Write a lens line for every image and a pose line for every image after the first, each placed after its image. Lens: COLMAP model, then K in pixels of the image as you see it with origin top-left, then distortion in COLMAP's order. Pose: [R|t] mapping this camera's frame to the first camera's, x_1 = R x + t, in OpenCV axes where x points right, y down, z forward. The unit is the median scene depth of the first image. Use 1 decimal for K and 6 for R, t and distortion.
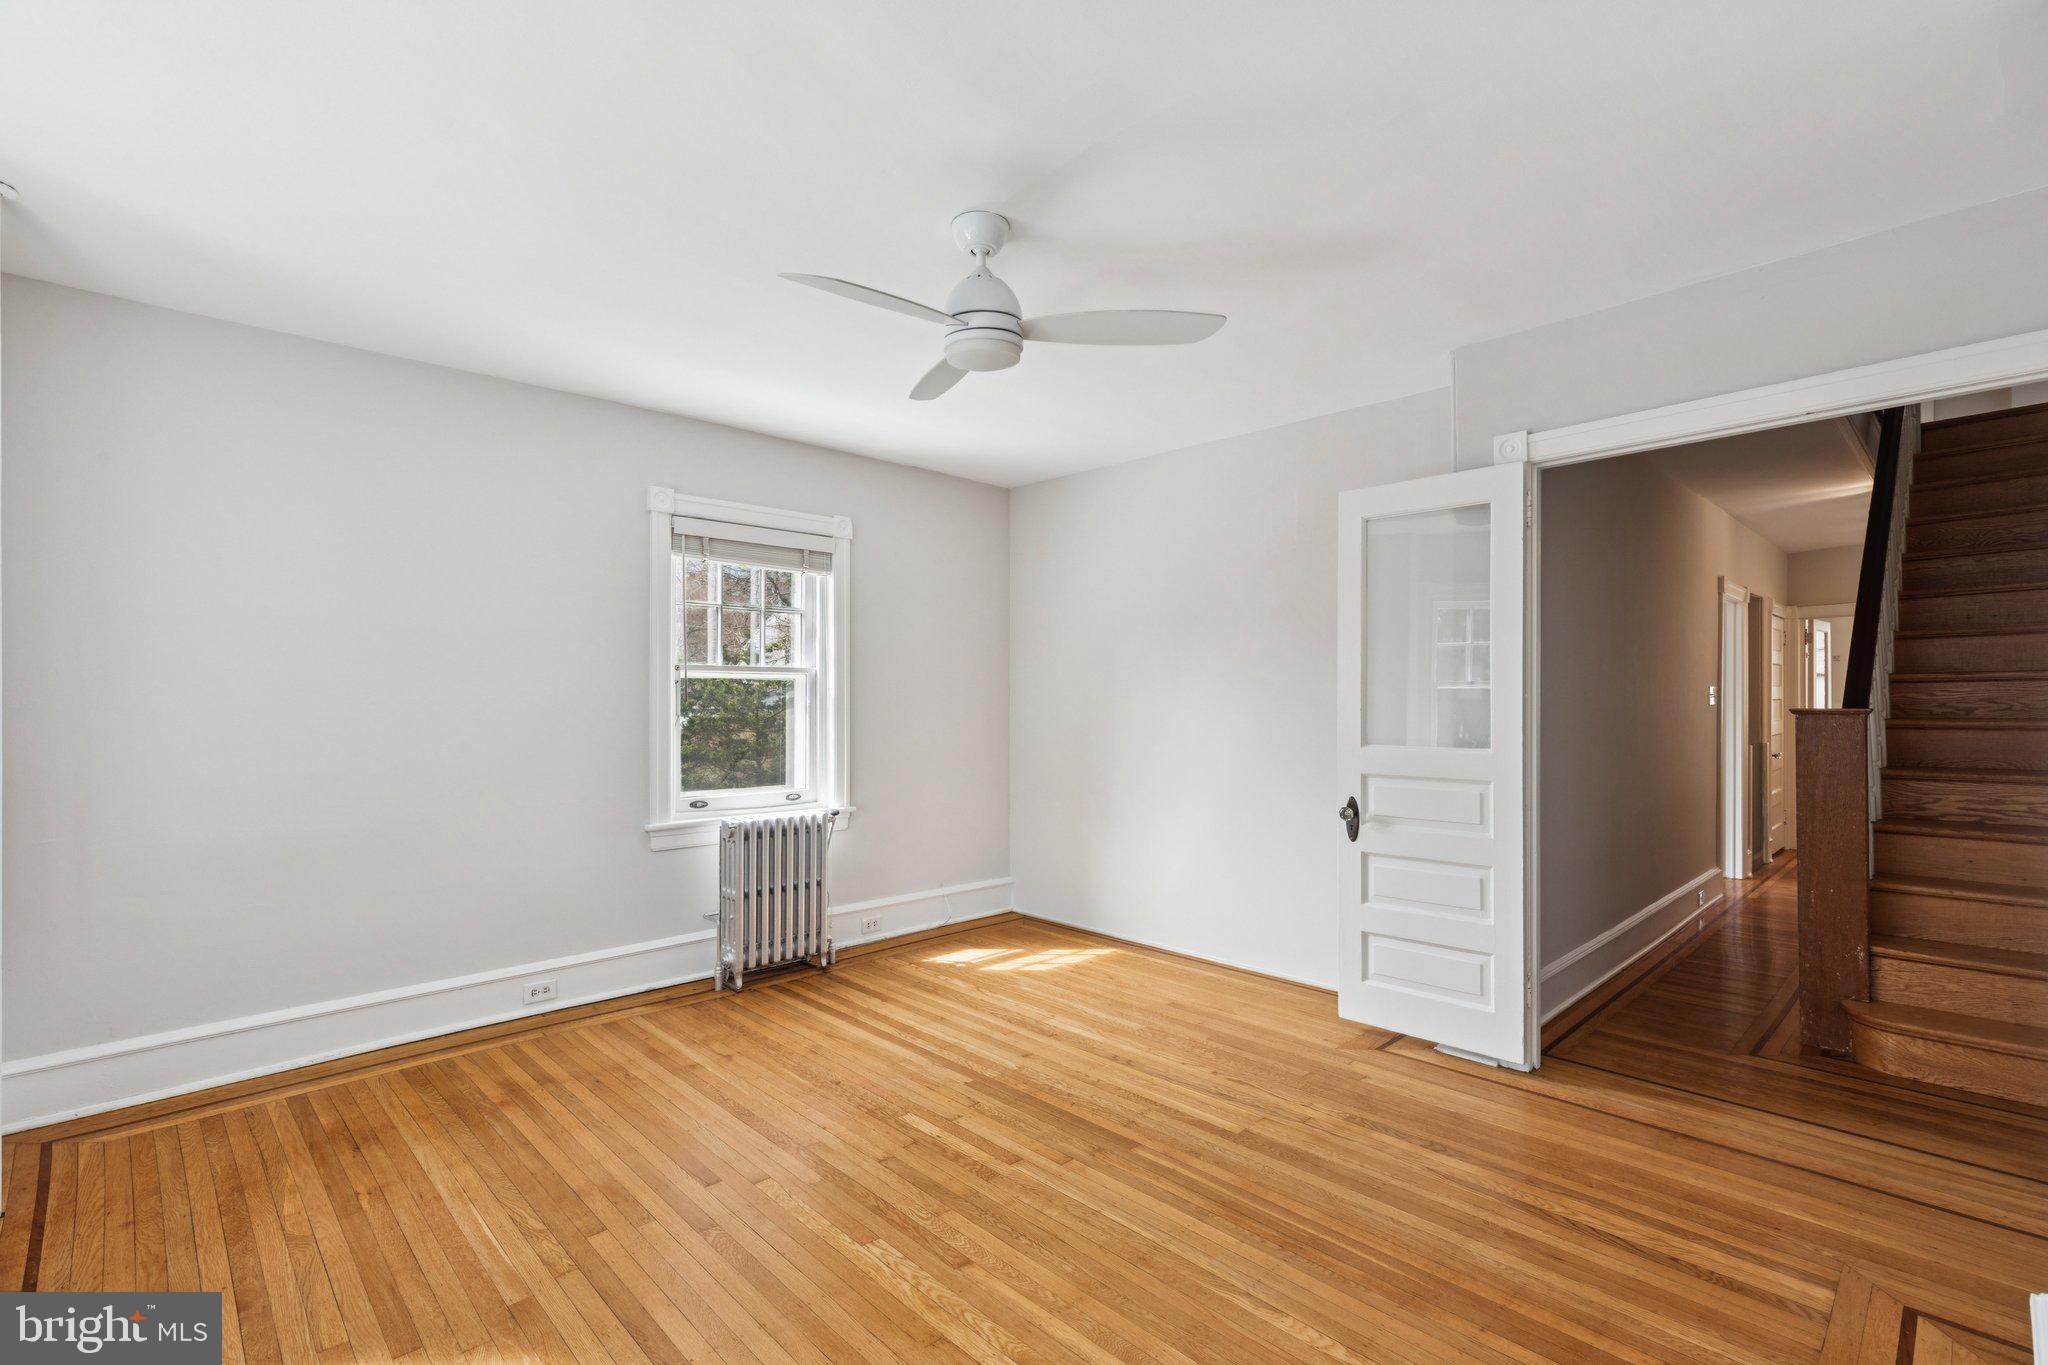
lens RADIAL K [[928.1, 0, 1022.4], [0, 928.1, 678.5], [0, 0, 1]] dist [0.015999, -0.000427]
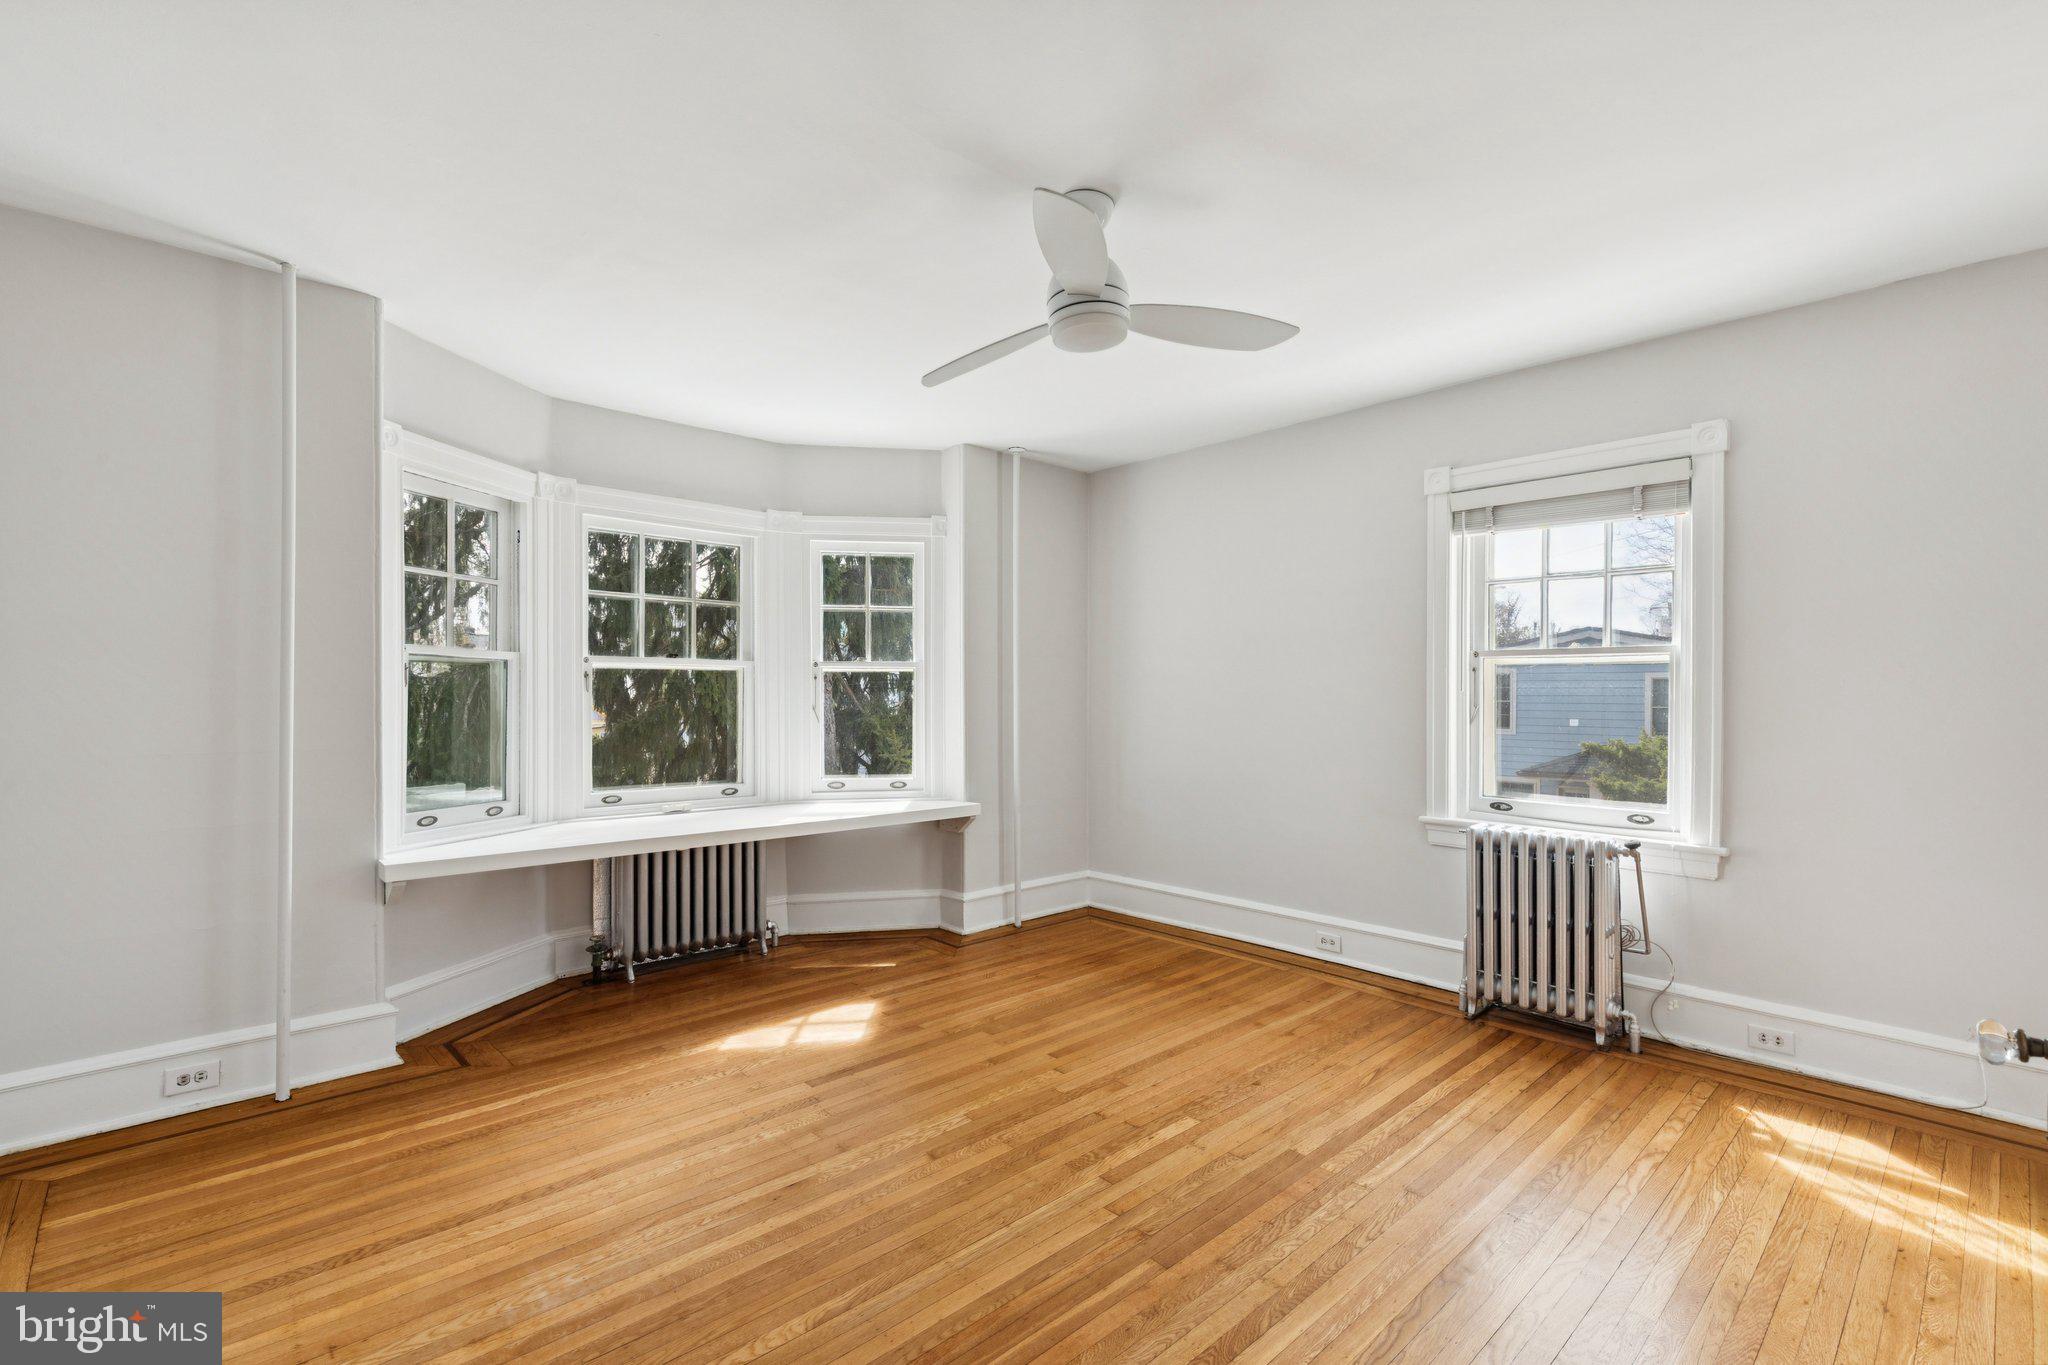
lens RADIAL K [[928.1, 0, 1022.4], [0, 928.1, 678.5], [0, 0, 1]] dist [0.015999, -0.000427]
pose [[-0.010748, -0.013448, -0.999852, 0.686239], [0.020408, 0.999698, -0.013666, 0.019479], [0.999734, -0.020551, -0.010470, 0.686430]]
